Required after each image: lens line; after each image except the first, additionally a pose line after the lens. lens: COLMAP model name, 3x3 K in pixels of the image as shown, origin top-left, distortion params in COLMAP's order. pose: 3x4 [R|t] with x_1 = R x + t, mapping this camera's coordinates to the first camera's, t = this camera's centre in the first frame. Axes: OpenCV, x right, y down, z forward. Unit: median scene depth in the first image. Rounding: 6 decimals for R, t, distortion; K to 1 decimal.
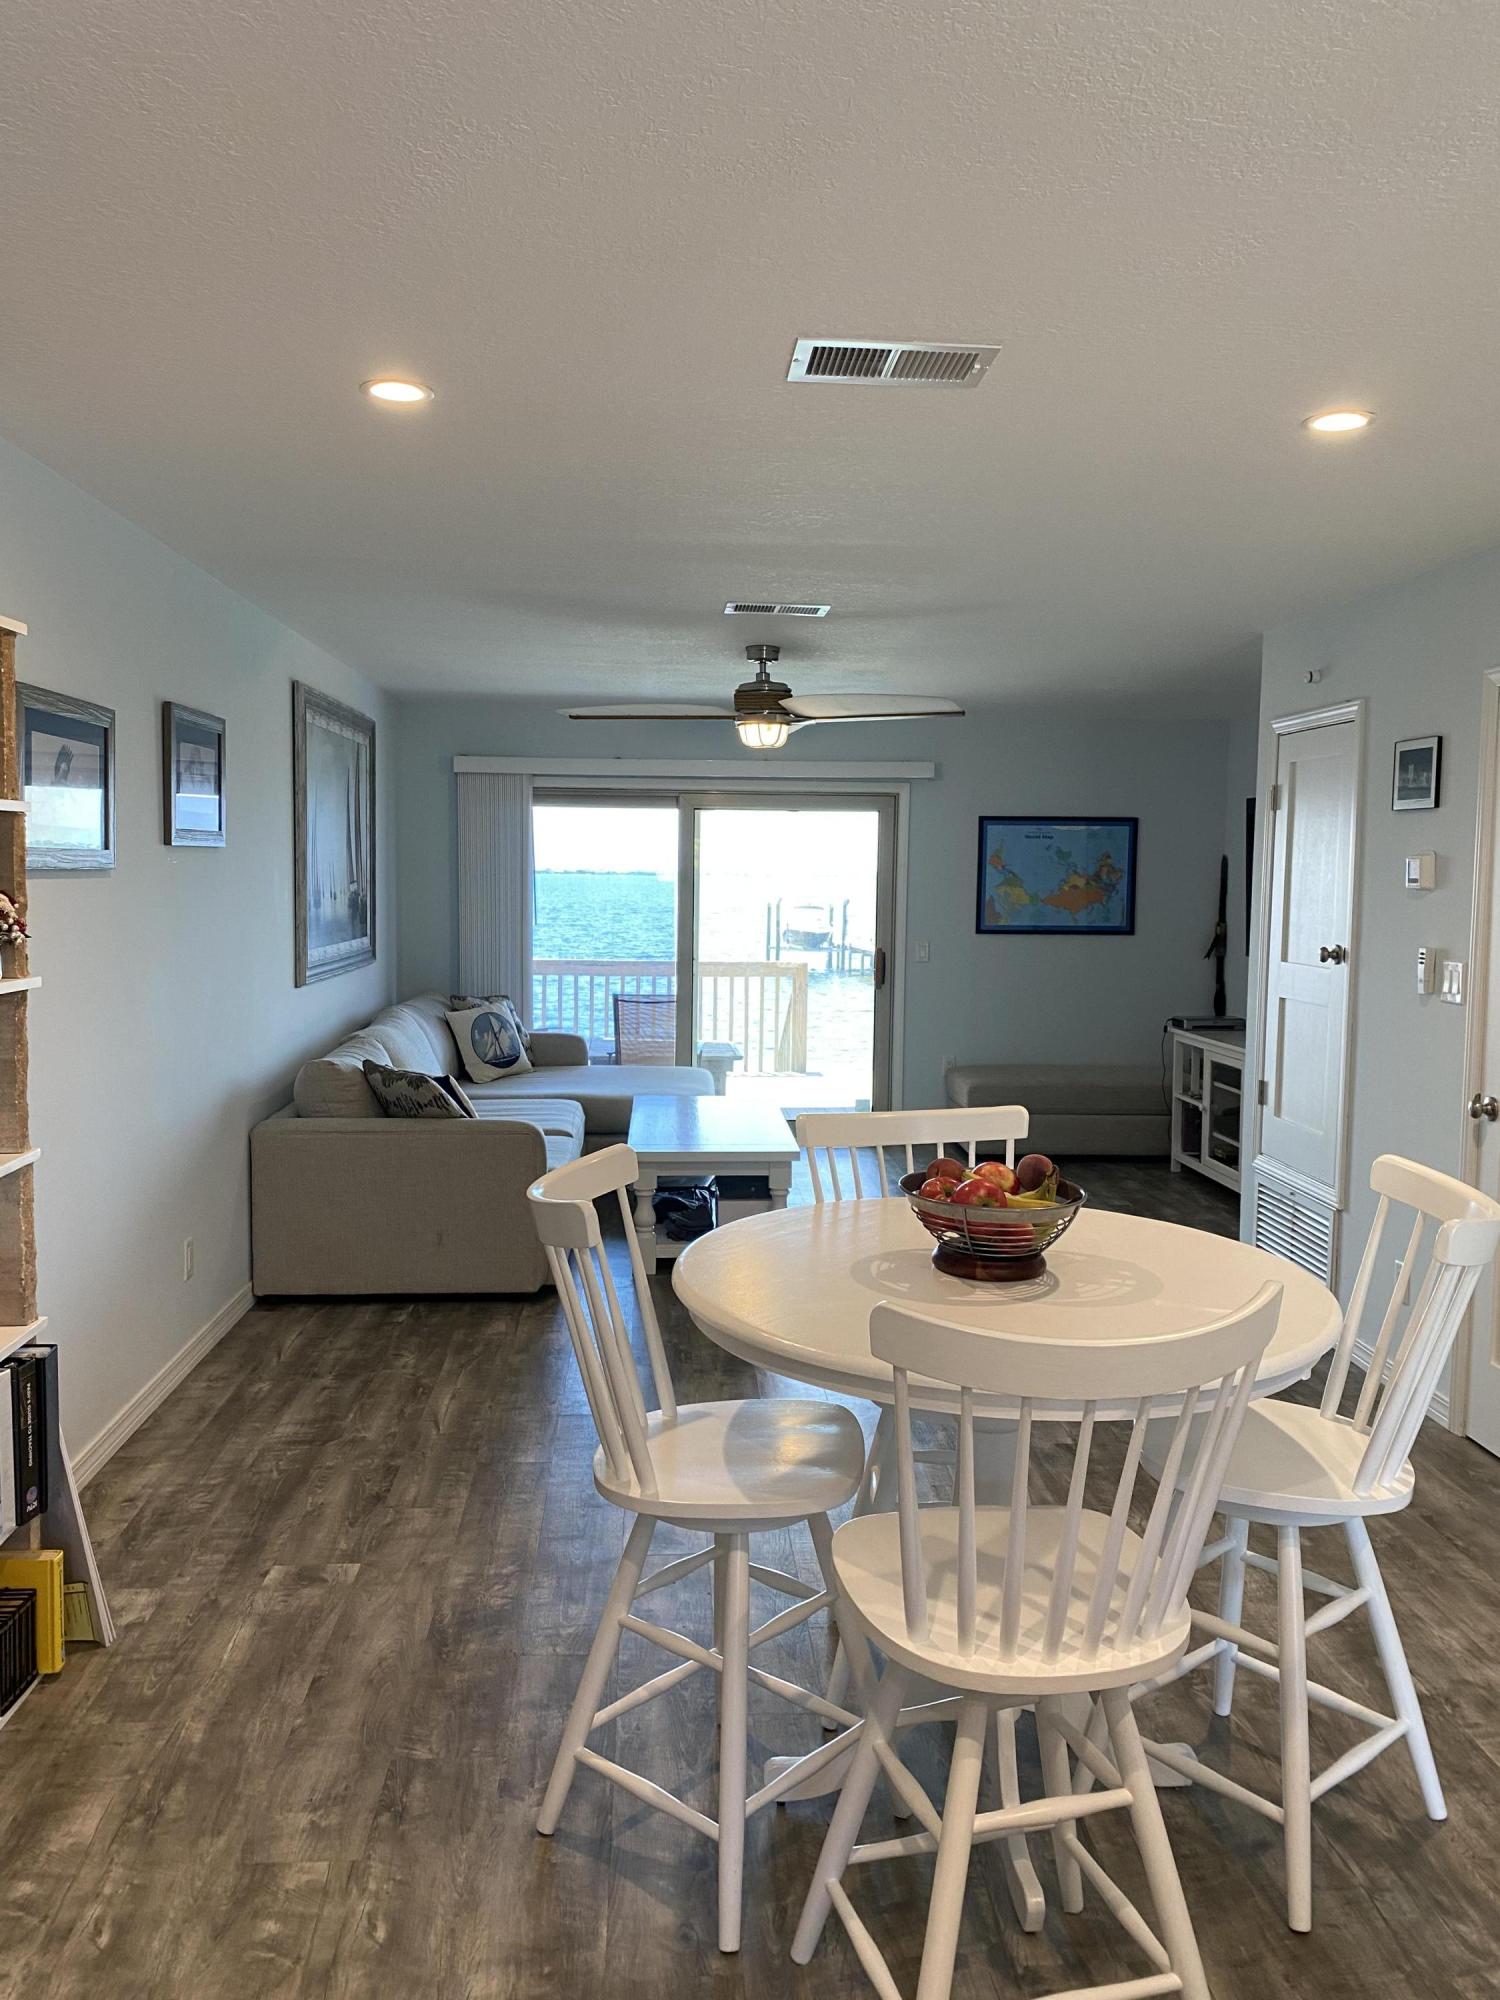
lens RADIAL K [[1504.9, 0, 753.1], [0, 1504.9, 988.1], [0, 0, 1]] dist [0.092157, -0.167143]
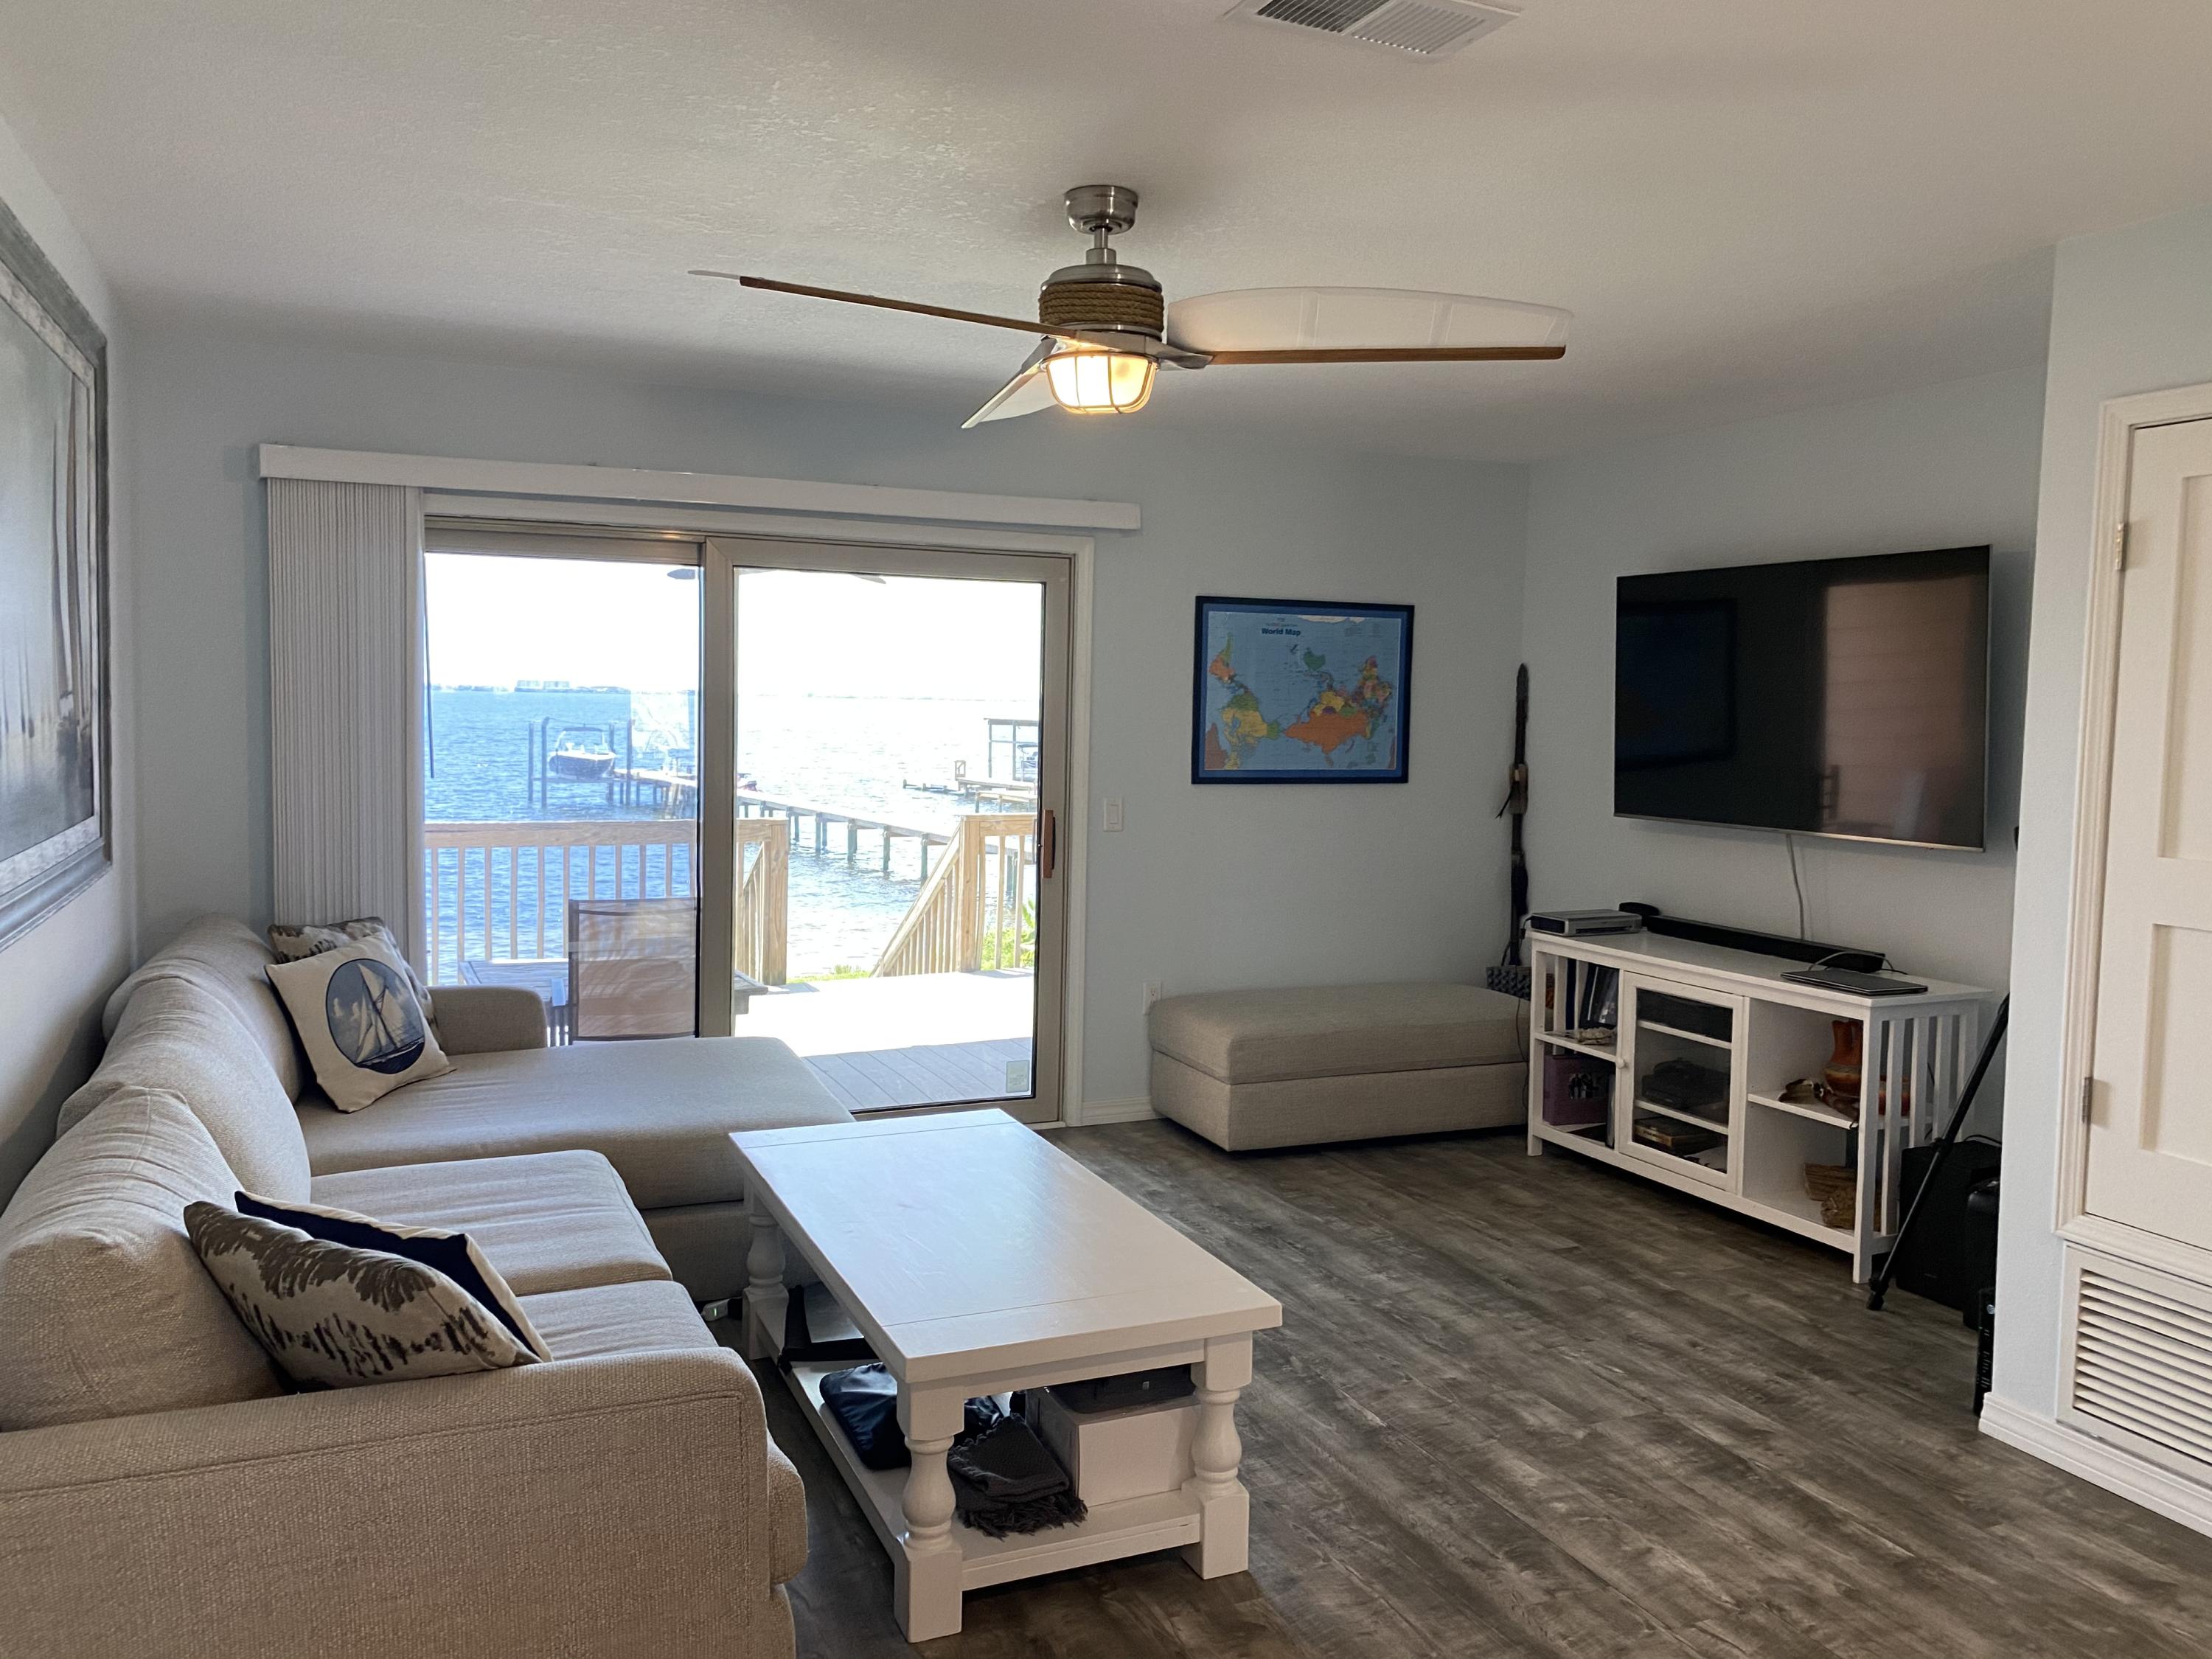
lens RADIAL K [[1664.5, 0, 1105.8], [0, 1664.5, 815.4], [0, 0, 1]] dist [0.092157, -0.167143]
pose [[0.938046, -0.017513, 0.346069, -0.147392], [0.018324, 0.999832, 0.000928, -0.029083], [-0.346027, 0.005471, 0.938209, 0.434629]]
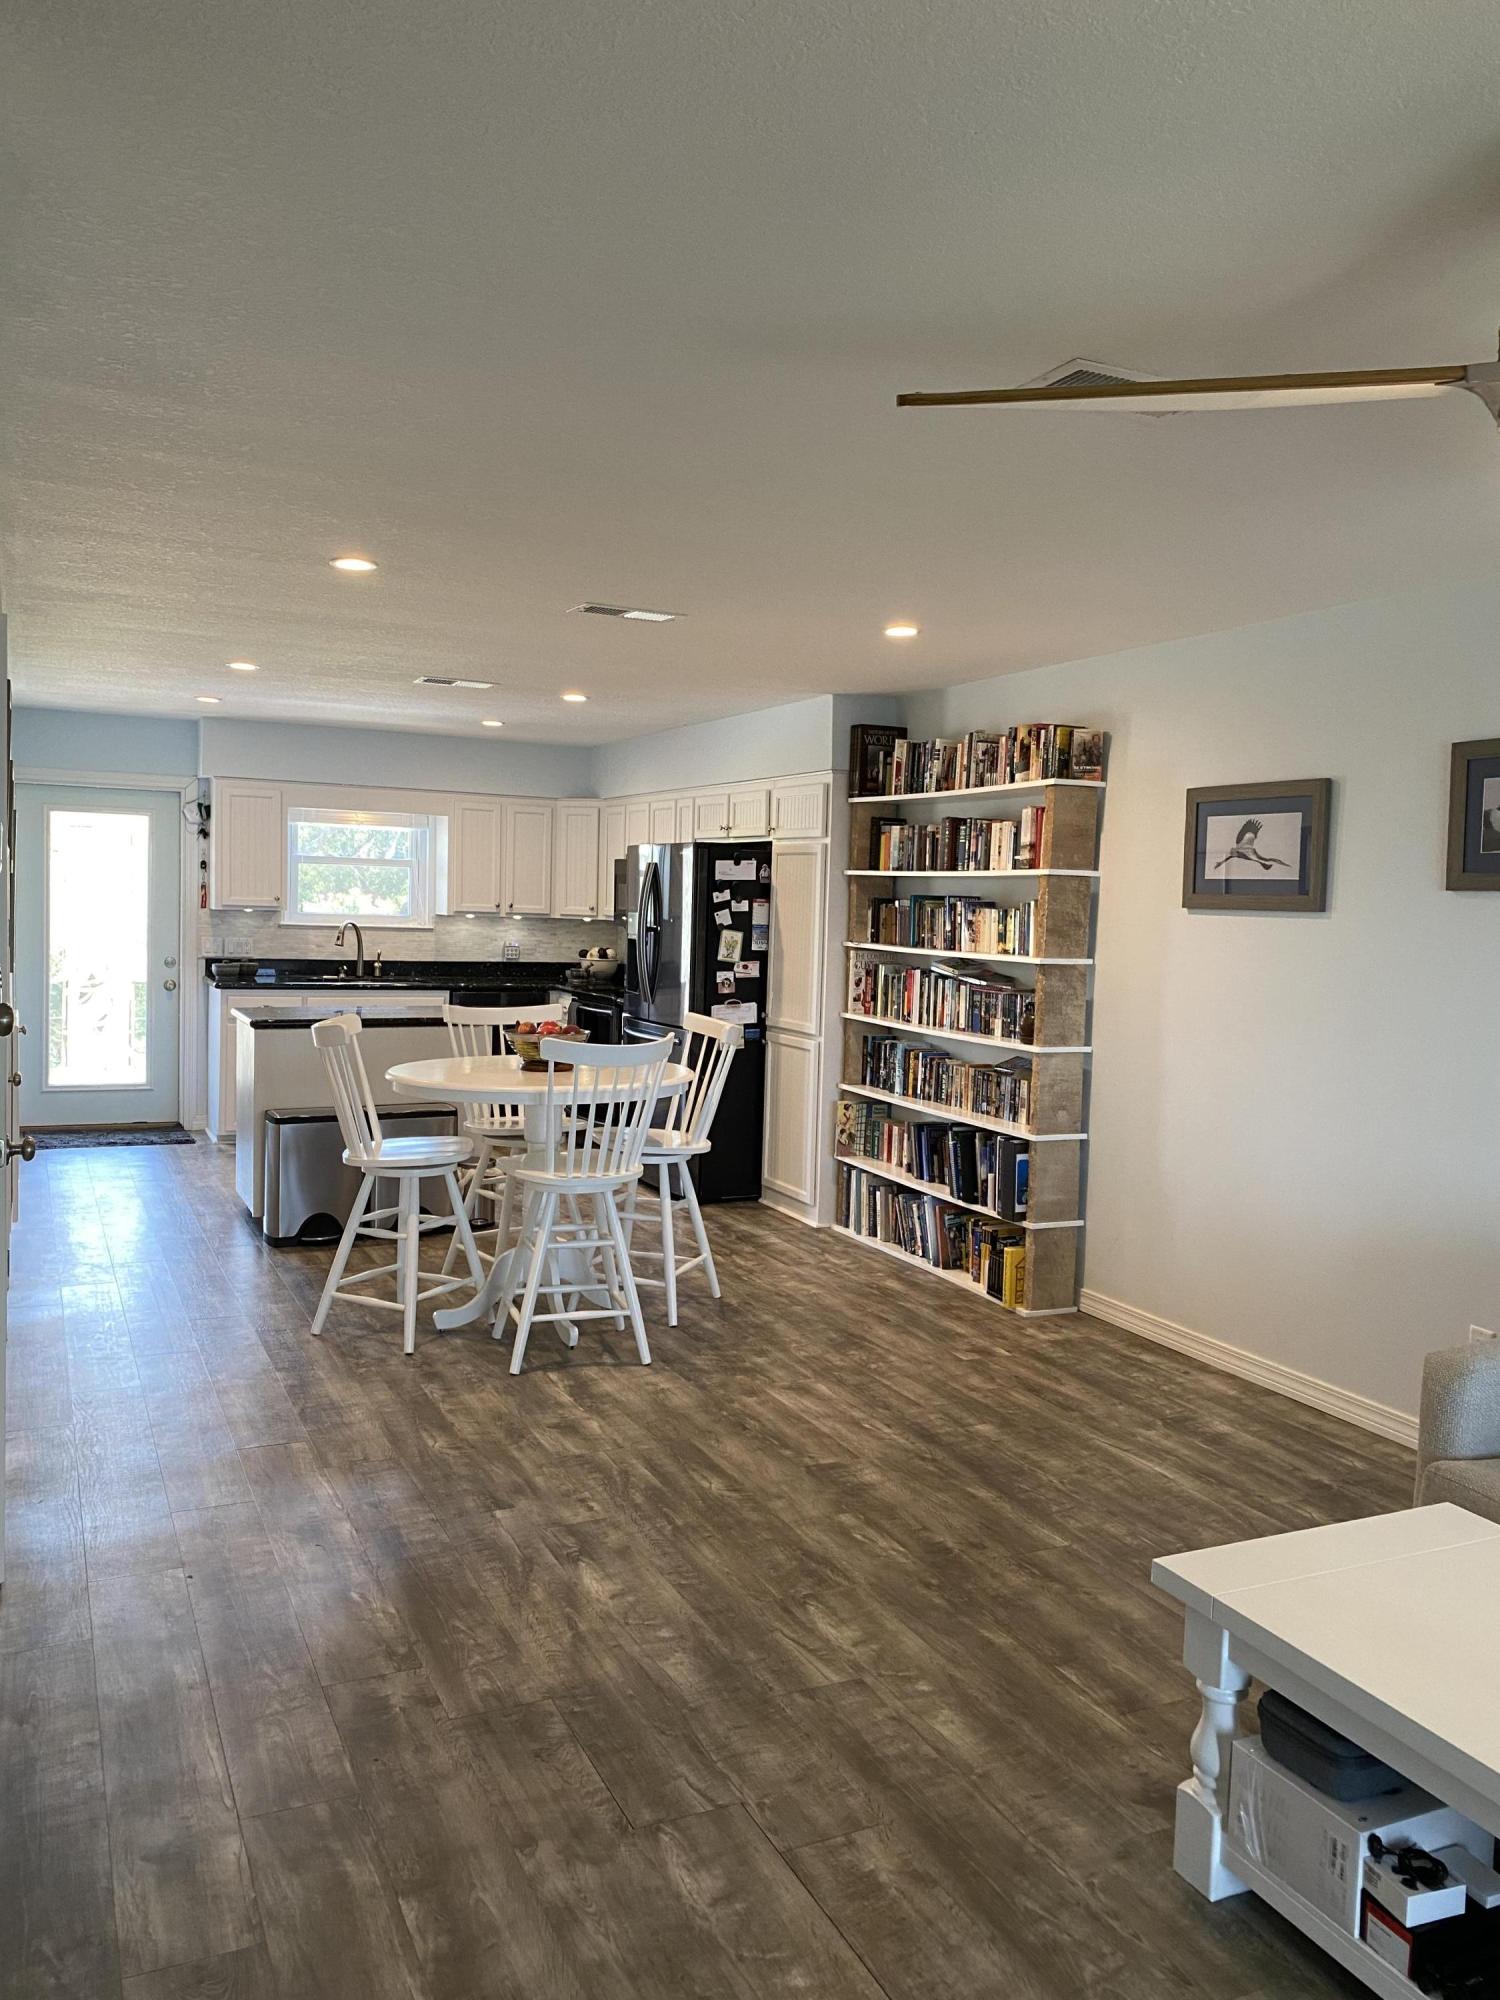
lens RADIAL K [[1509.5, 0, 754.7], [0, 1509.5, 1004.4], [0, 0, 1]] dist [0.027395, -0.027282]
pose [[-0.928059, -0.015456, -0.372112, 0.230981], [-0.071019, 0.988149, 0.136079, -0.073318], [0.365599, 0.152716, -0.918158, 1.042613]]
